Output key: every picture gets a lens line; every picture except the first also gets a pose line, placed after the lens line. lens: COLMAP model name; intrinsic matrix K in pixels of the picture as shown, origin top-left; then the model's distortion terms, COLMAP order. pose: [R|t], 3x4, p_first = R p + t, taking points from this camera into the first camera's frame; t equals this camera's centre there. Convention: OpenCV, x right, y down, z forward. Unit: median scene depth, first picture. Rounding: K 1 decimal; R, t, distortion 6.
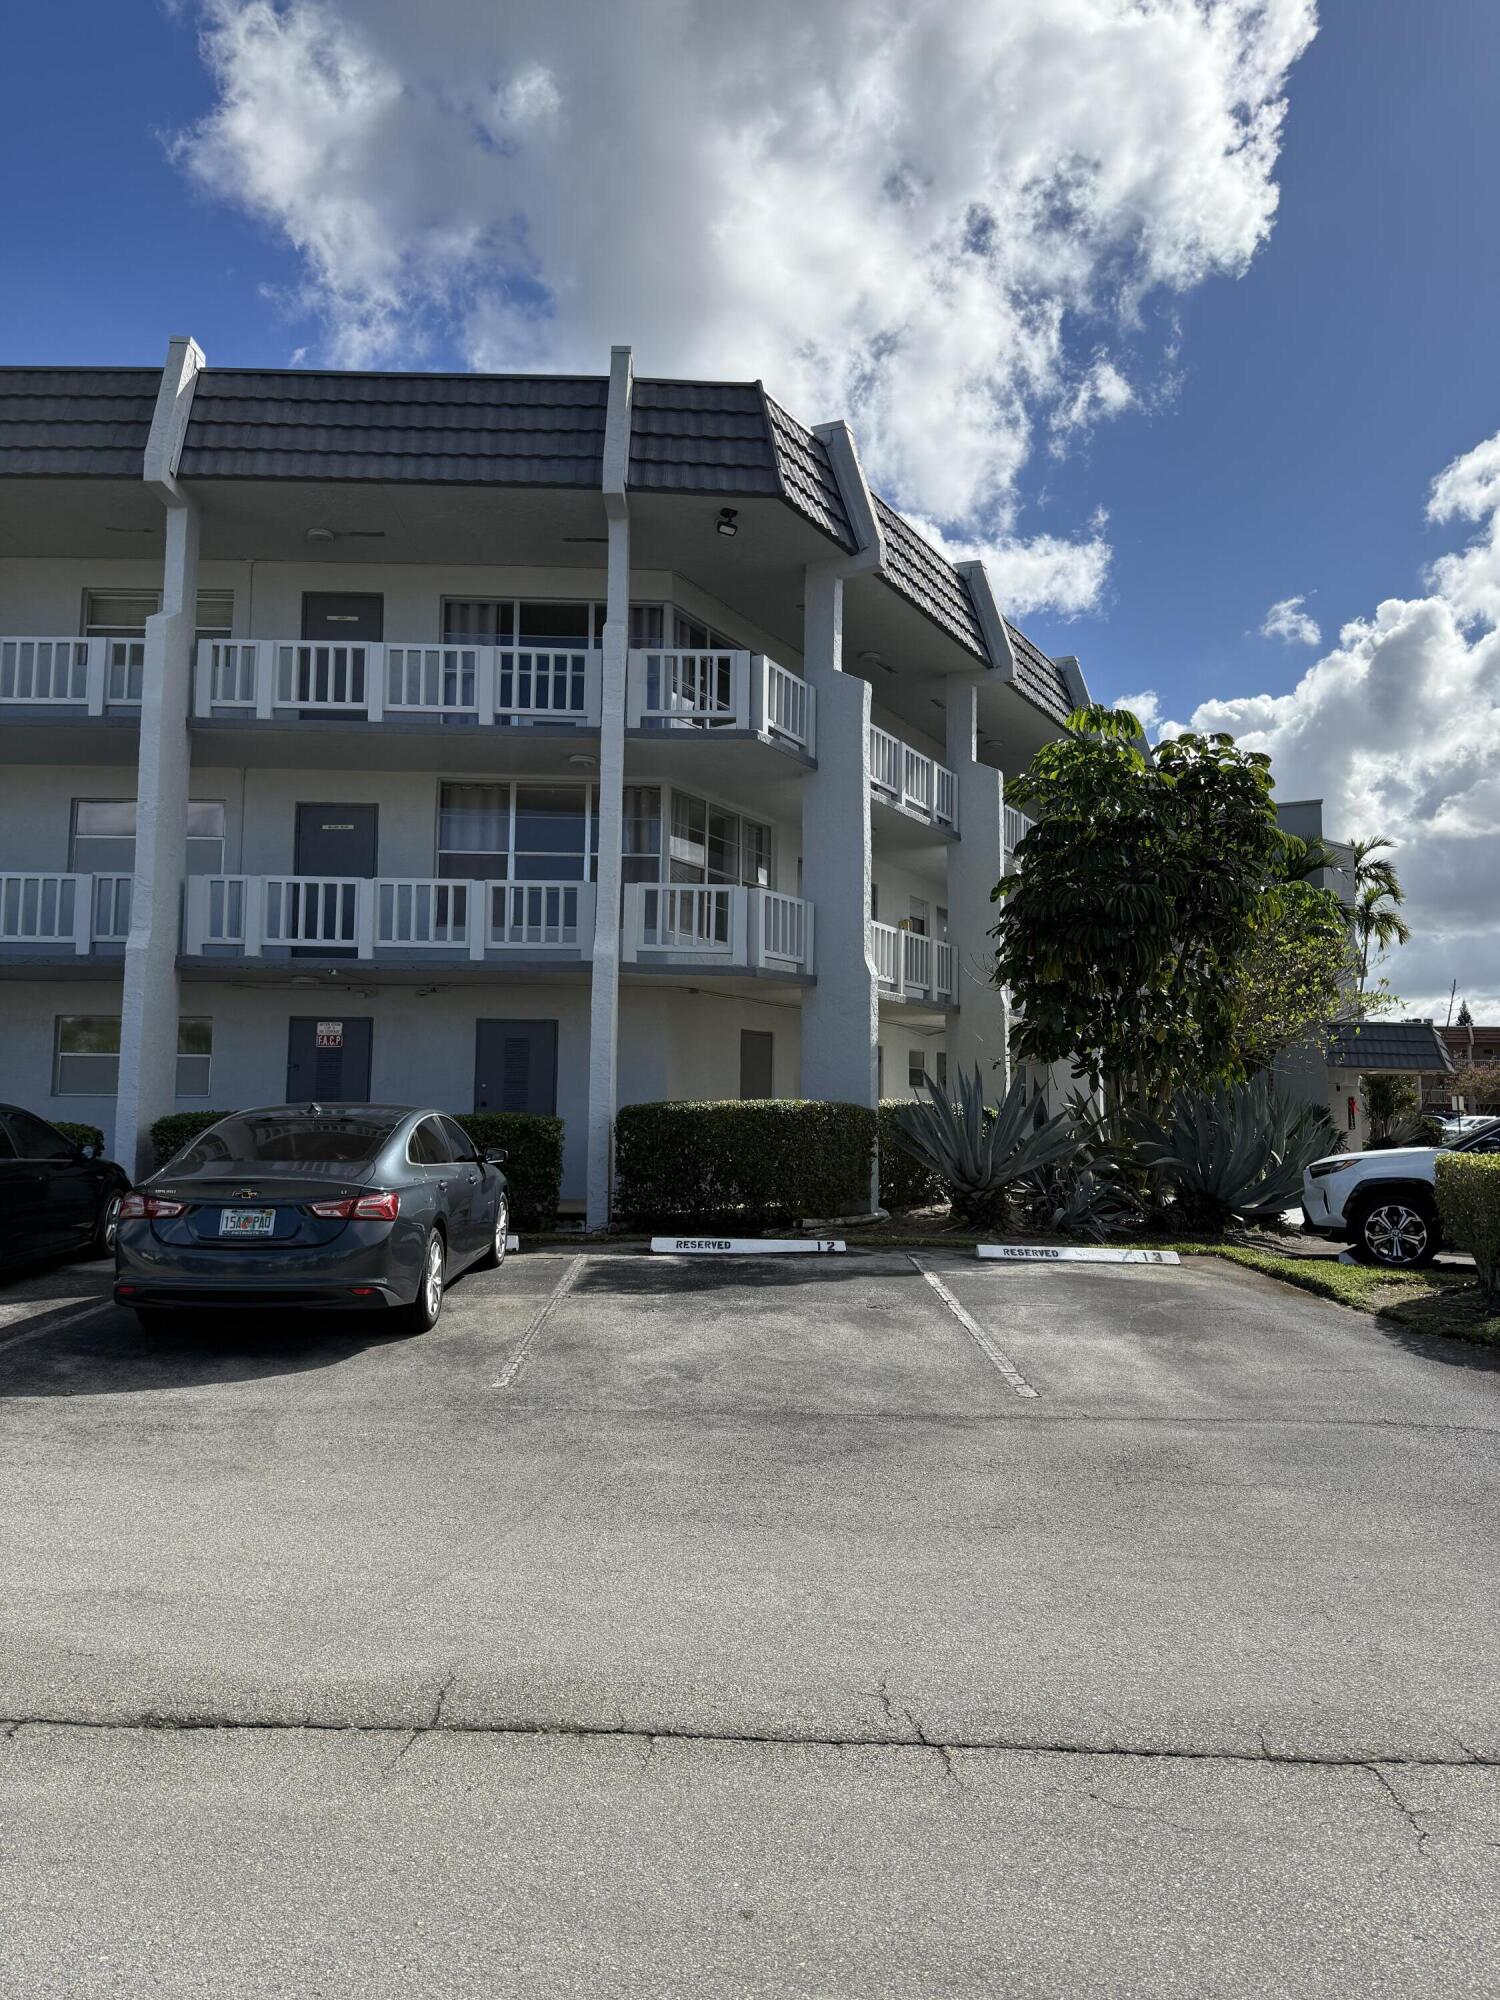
lens RADIAL K [[1390.7, 0, 722.9], [0, 1390.7, 983.0], [0, 0, 1]] dist [0.028809, -0.031181]
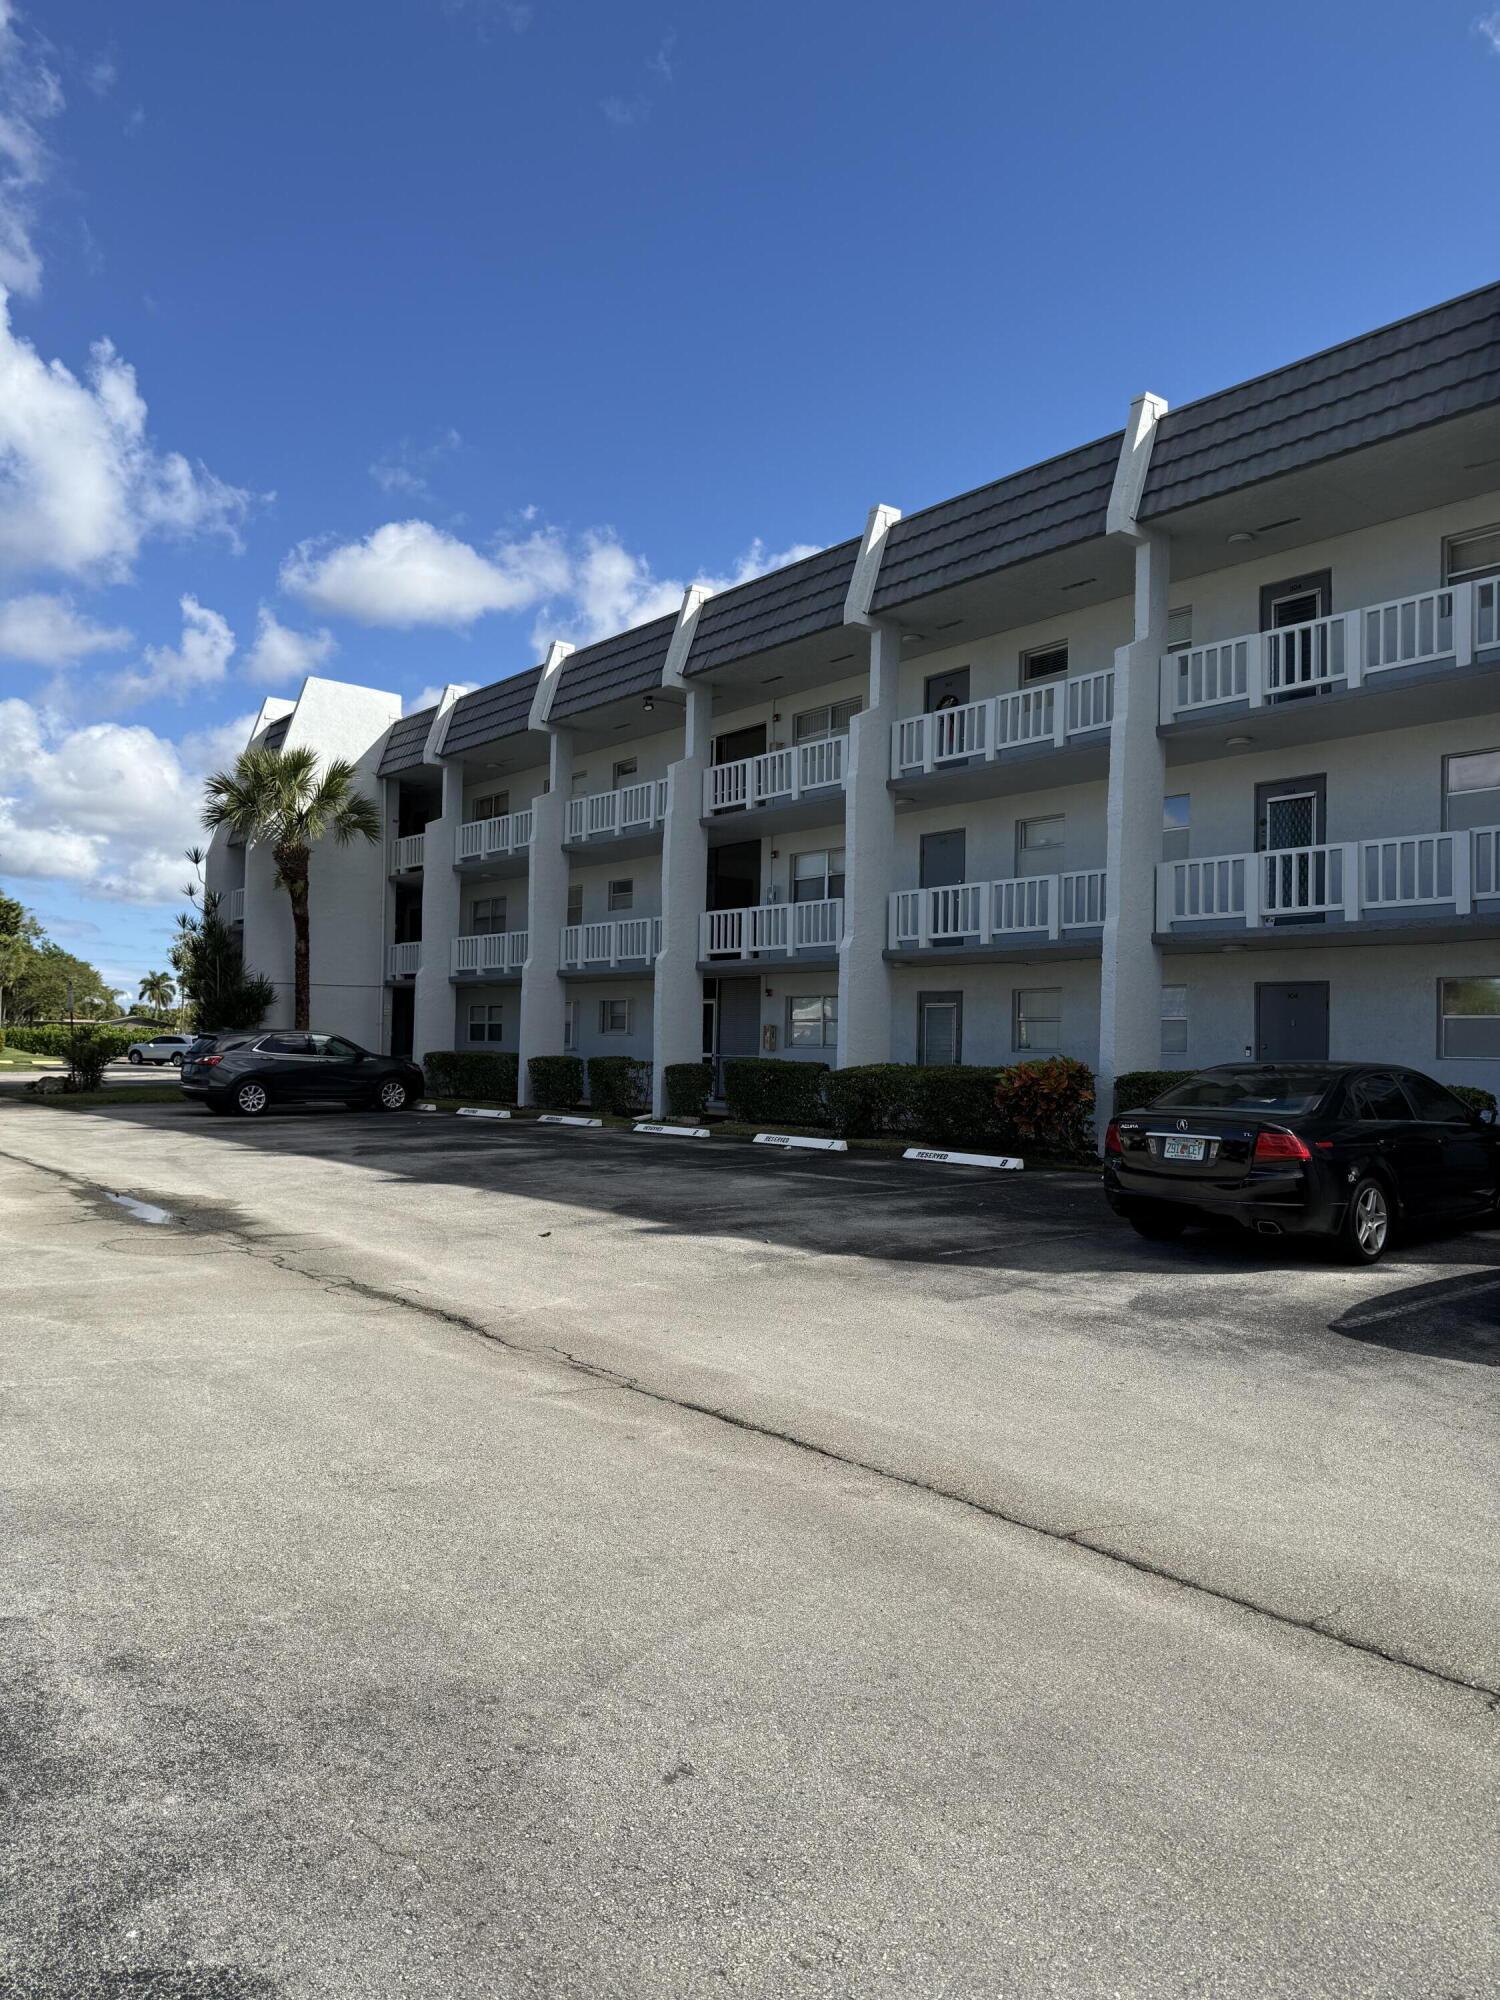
lens RADIAL K [[1390.7, 0, 722.9], [0, 1390.7, 983.0], [0, 0, 1]] dist [0.028809, -0.031181]
pose [[0.615807, -0.040887, -0.786836, 0.293136], [0.060703, 0.998146, -0.004359, 0.004492], [0.785555, -0.045079, 0.617147, -0.000736]]
